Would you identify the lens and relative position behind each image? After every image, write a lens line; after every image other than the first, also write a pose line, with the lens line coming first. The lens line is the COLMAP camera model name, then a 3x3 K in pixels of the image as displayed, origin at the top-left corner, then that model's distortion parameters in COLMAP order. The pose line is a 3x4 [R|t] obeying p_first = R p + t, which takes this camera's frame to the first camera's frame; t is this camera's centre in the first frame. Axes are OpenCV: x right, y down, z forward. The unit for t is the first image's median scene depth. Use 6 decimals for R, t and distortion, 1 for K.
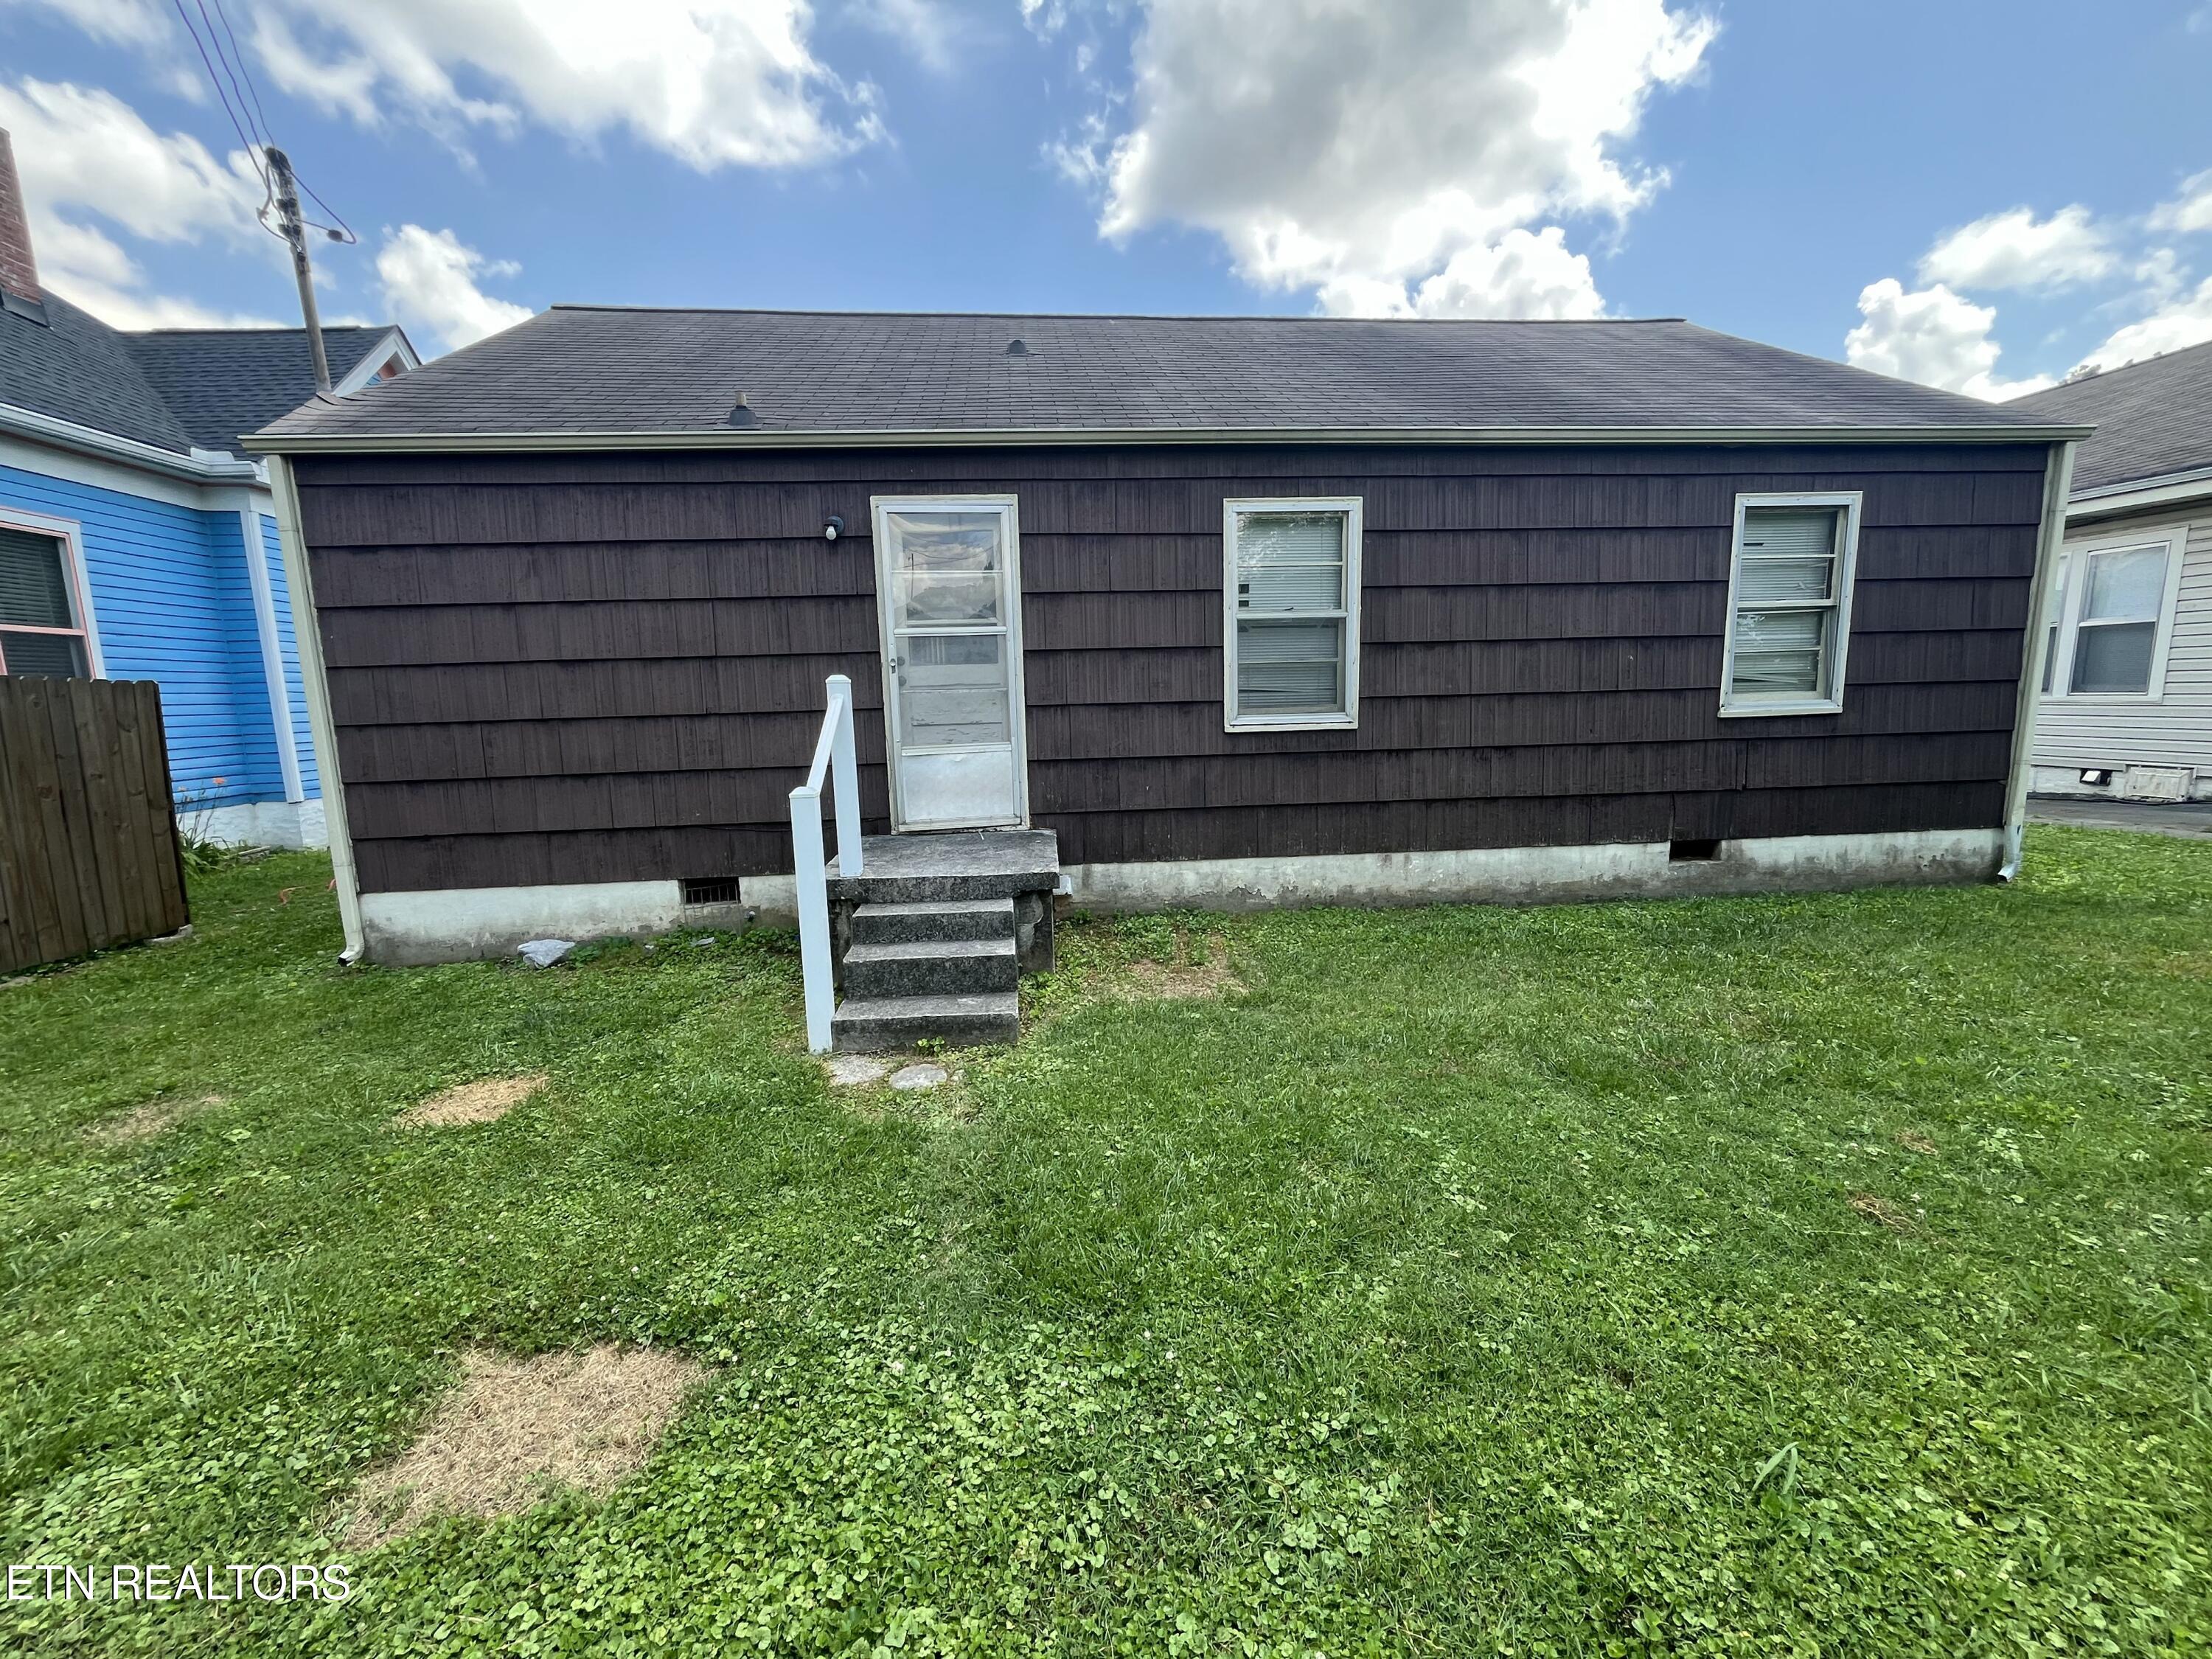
lens RADIAL K [[898.0, 0, 1114.4], [0, 898.0, 845.1], [0, 0, 1]] dist [0.007174, 0.001511]
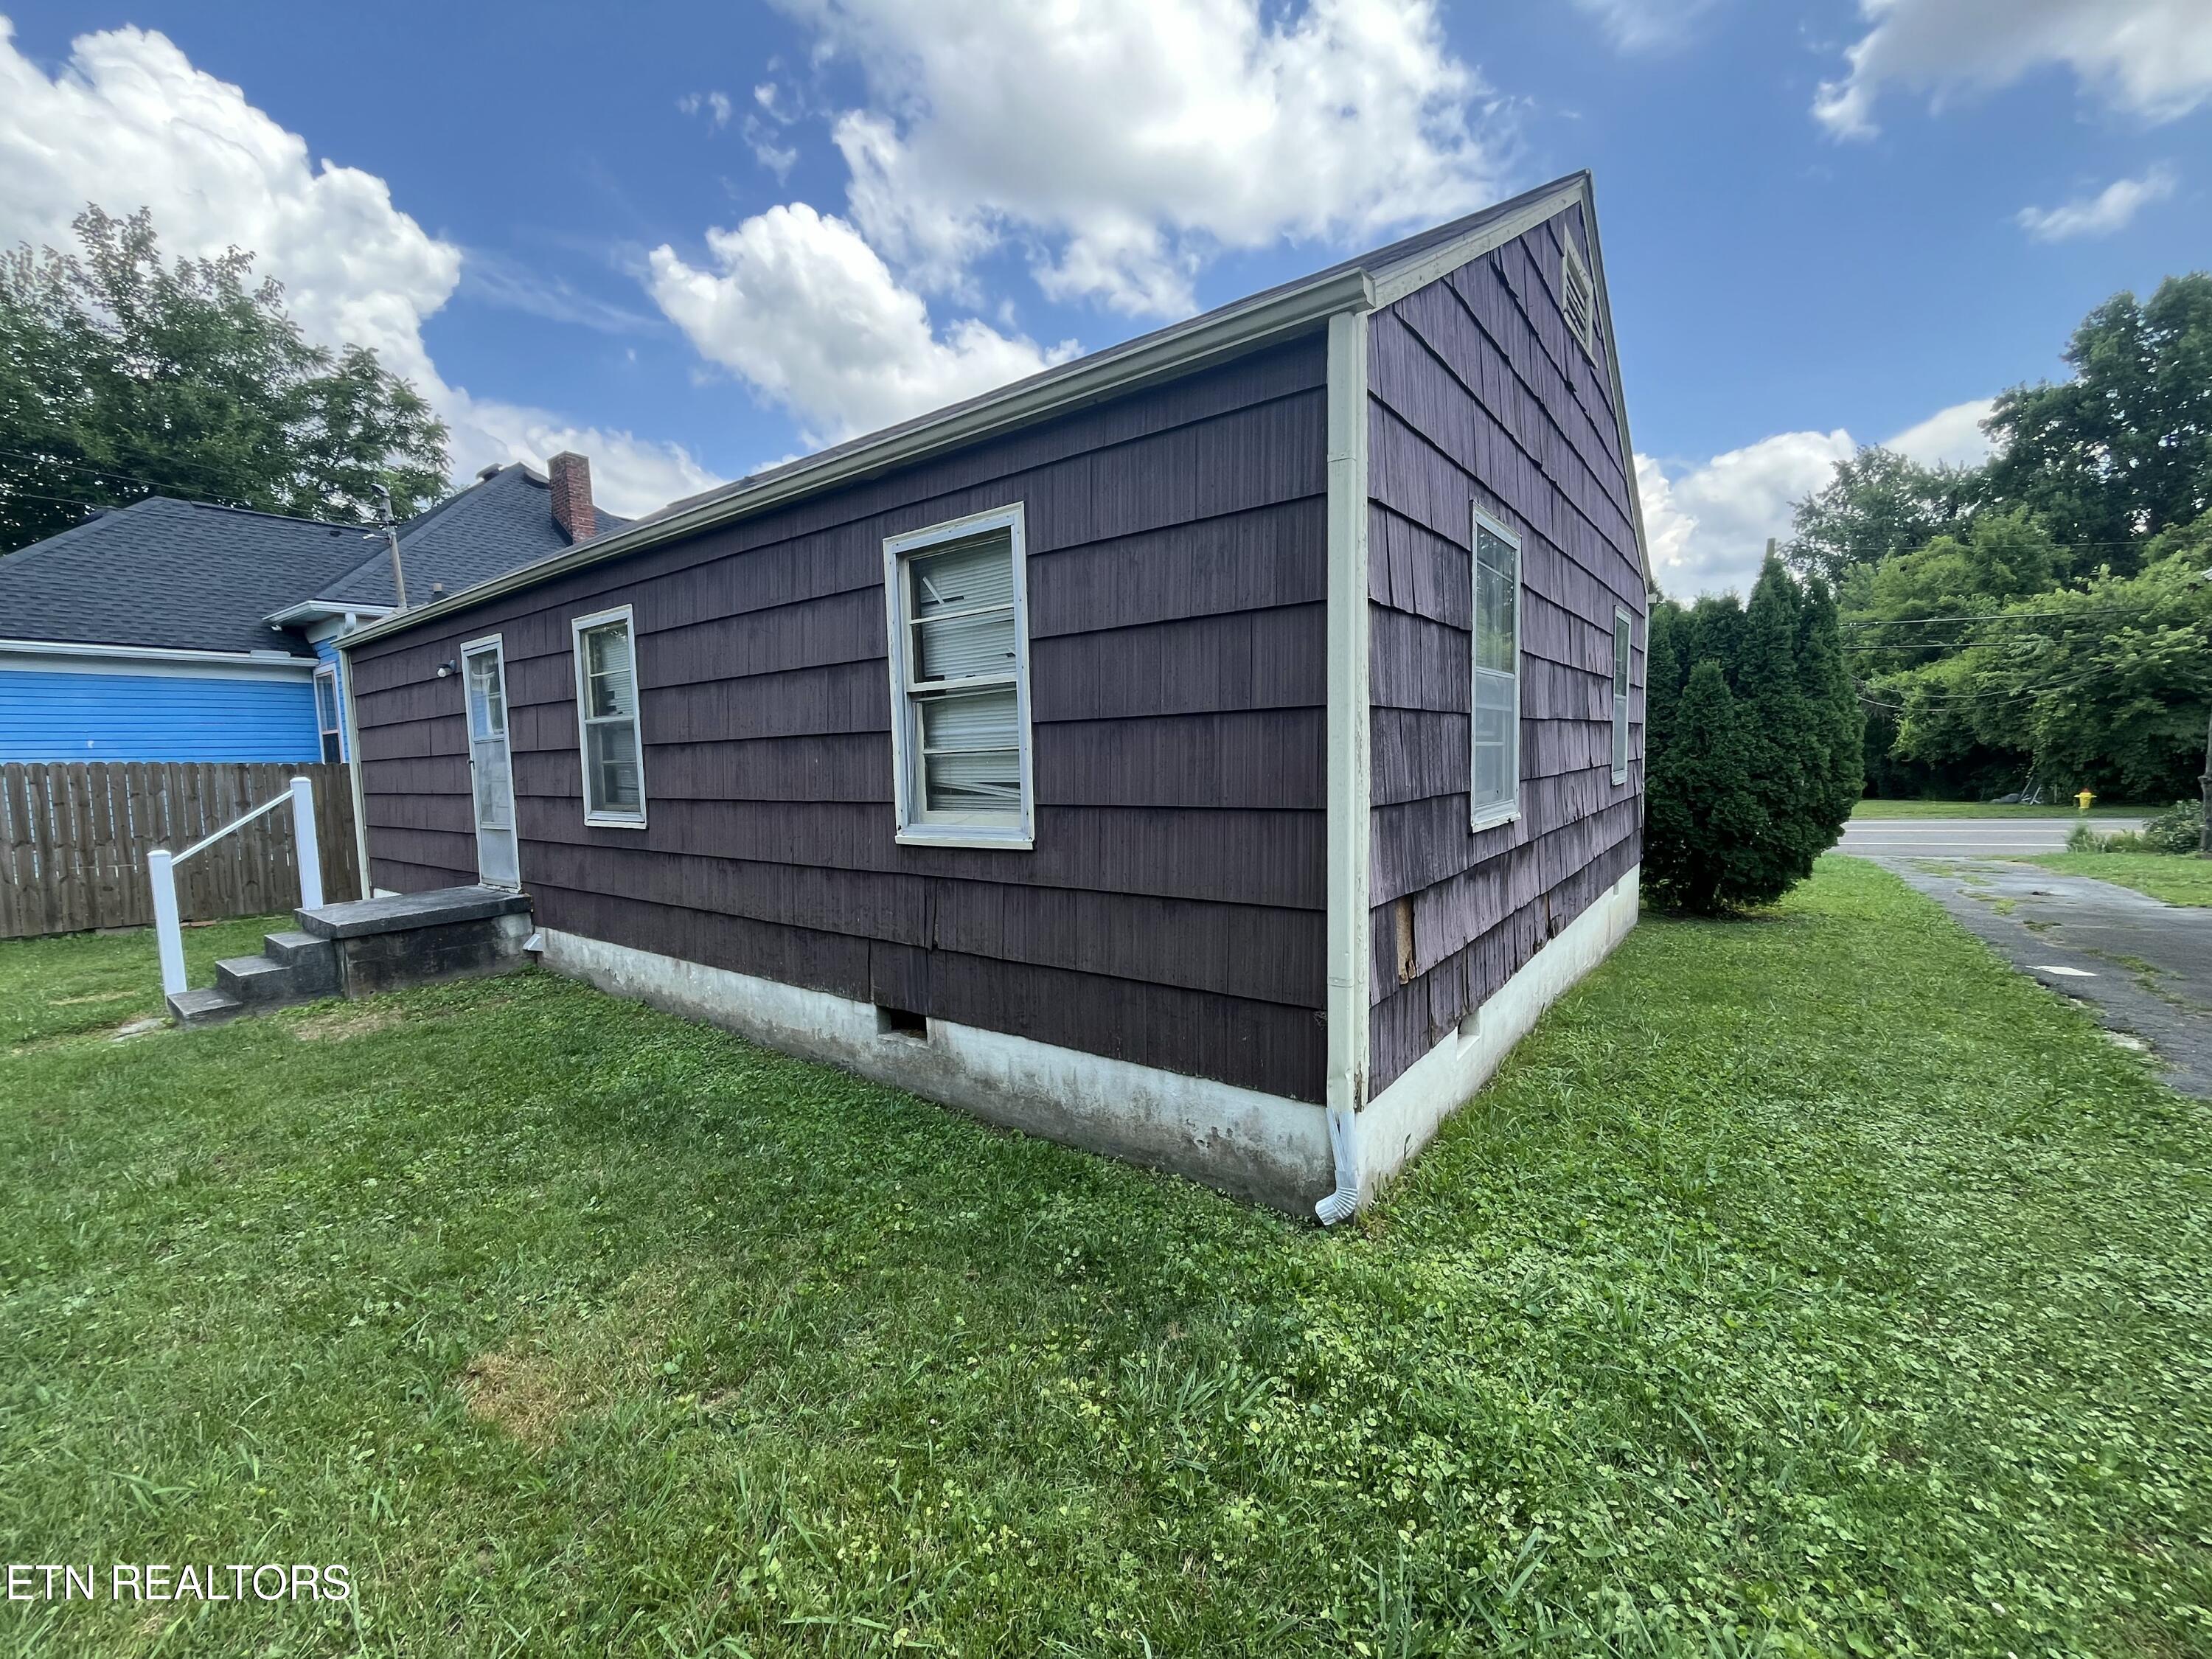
lens RADIAL K [[898.0, 0, 1103.1], [0, 898.0, 814.4], [0, 0, 1]] dist [0.007174, 0.001511]
pose [[0.734446, 0.052535, -0.676631, 1.263808], [-0.080101, 0.996741, -0.009557, -0.170022], [0.673923, 0.061218, 0.736260, 0.578795]]
